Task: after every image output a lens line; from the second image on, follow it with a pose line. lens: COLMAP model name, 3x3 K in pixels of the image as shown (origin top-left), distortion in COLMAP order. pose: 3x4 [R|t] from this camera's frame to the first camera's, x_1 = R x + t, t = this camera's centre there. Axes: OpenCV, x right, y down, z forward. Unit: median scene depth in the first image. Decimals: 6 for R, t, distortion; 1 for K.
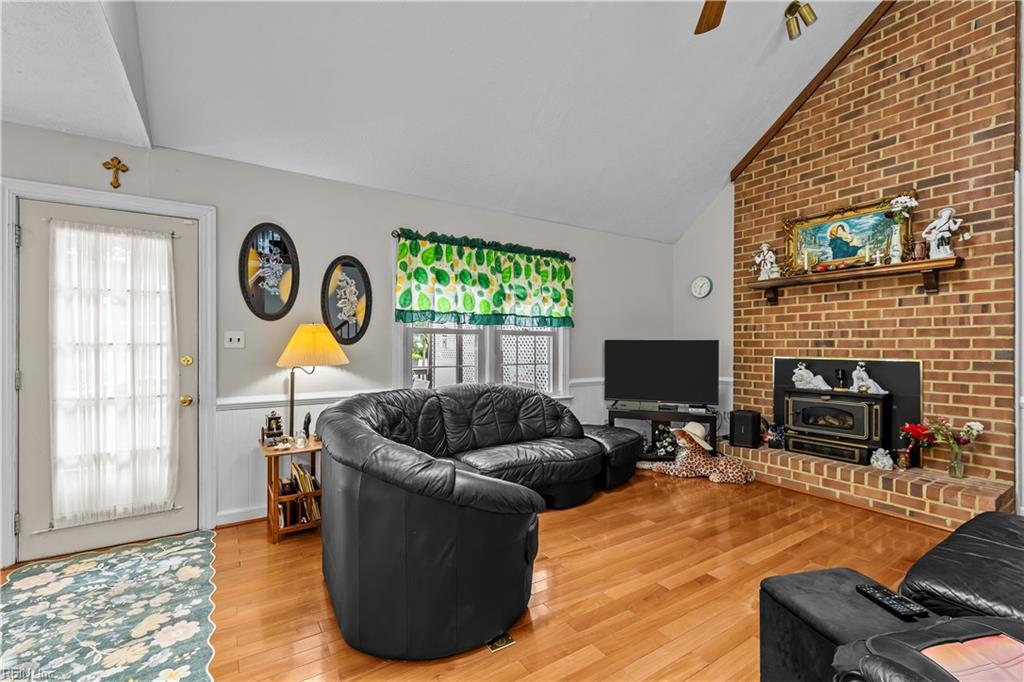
lens RADIAL K [[442.9, 0, 511.7], [0, 442.9, 345.6], [0, 0, 1]] dist [0.002669, -0.000941]
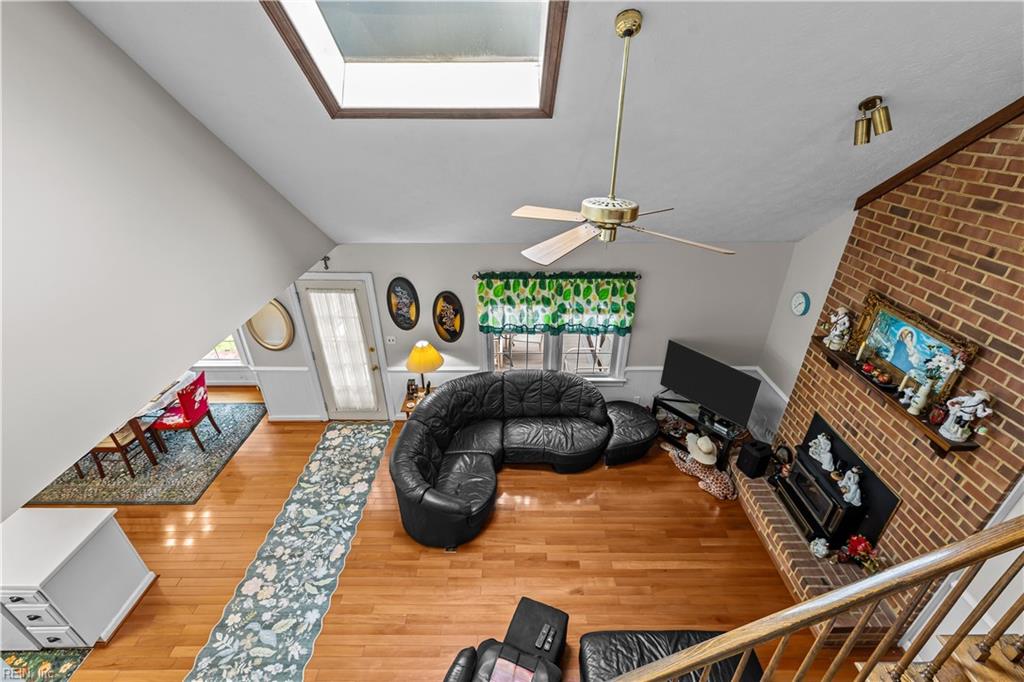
lens RADIAL K [[442.9, 0, 514.3], [0, 442.9, 342.7], [0, 0, 1]] dist [0.002669, -0.000941]
pose [[0.839009, 0.258181, -0.478964, 0.542261], [0.003690, 0.877538, 0.479492, -0.703138], [0.544105, -0.404066, 0.735310, -0.055208]]
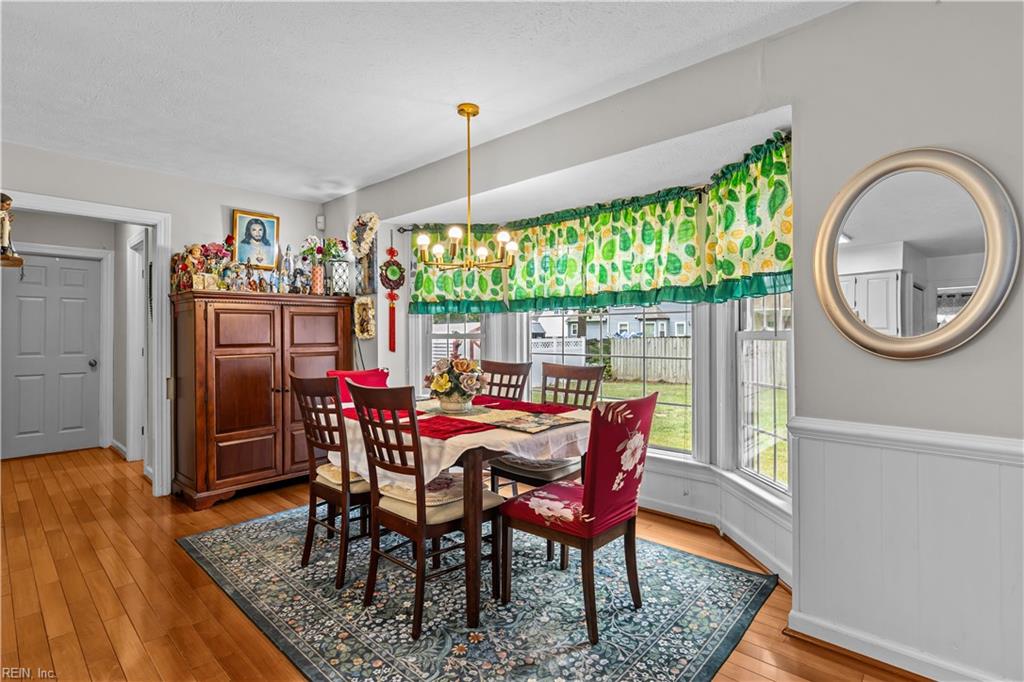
lens RADIAL K [[490.5, 0, 514.2], [0, 490.5, 327.2], [0, 0, 1]] dist [0.001009, 0.000190]
pose [[0.252876, -0.013525, -0.967404, -0.472742], [0.007223, 0.999901, -0.012092, 0.001732], [0.967472, -0.003930, 0.252948, 0.116534]]
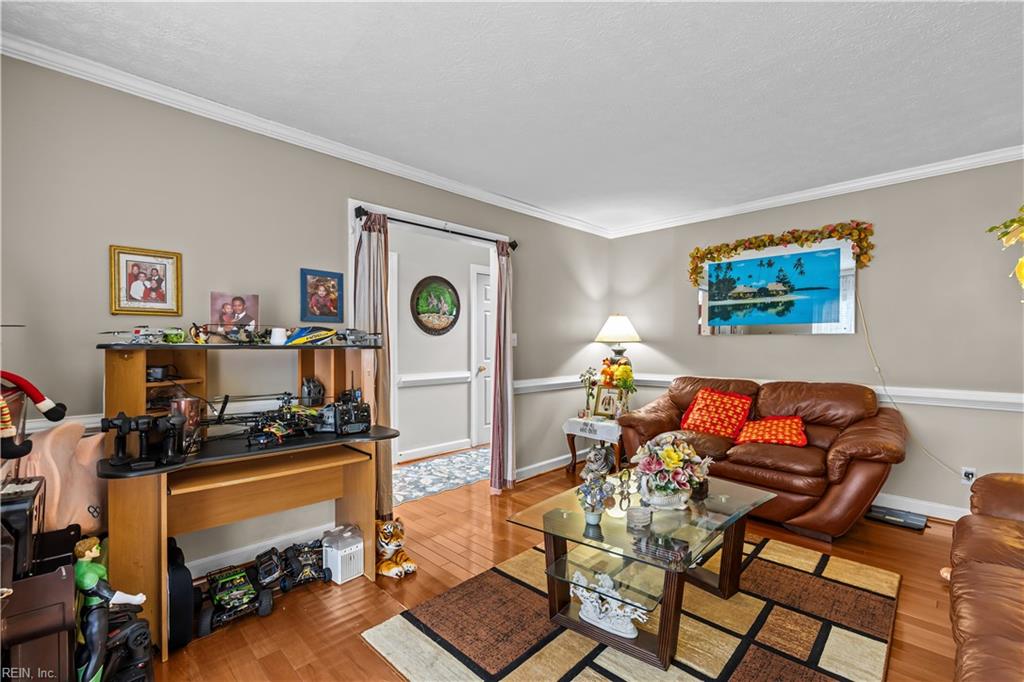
lens RADIAL K [[442.9, 0, 517.3], [0, 442.9, 340.3], [0, 0, 1]] dist [0.002669, -0.000941]
pose [[-0.210726, -0.007300, 0.977518, -1.504474], [0.001464, 0.999969, 0.007783, -0.017992], [-0.977544, 0.003071, -0.210708, 0.370462]]
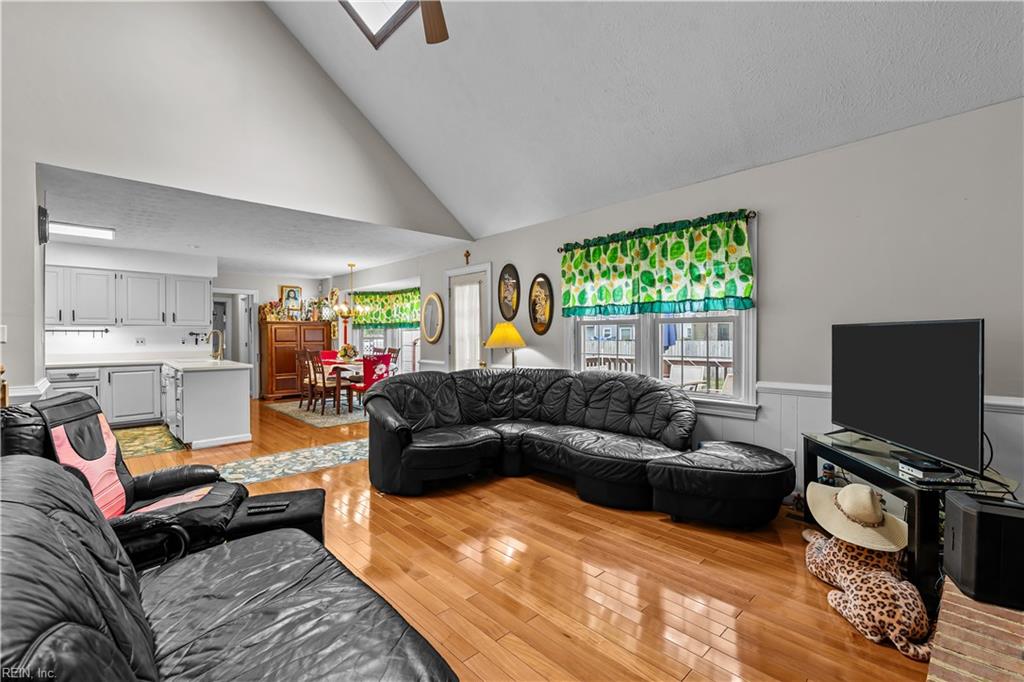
lens RADIAL K [[442.9, 0, 513.9], [0, 442.9, 337.1], [0, 0, 1]] dist [0.002669, -0.000941]
pose [[0.184584, 0.000012, -0.982817, 0.938852], [0.003676, 0.999993, 0.000703, 0.002830], [0.982810, -0.003743, 0.184582, 0.587829]]
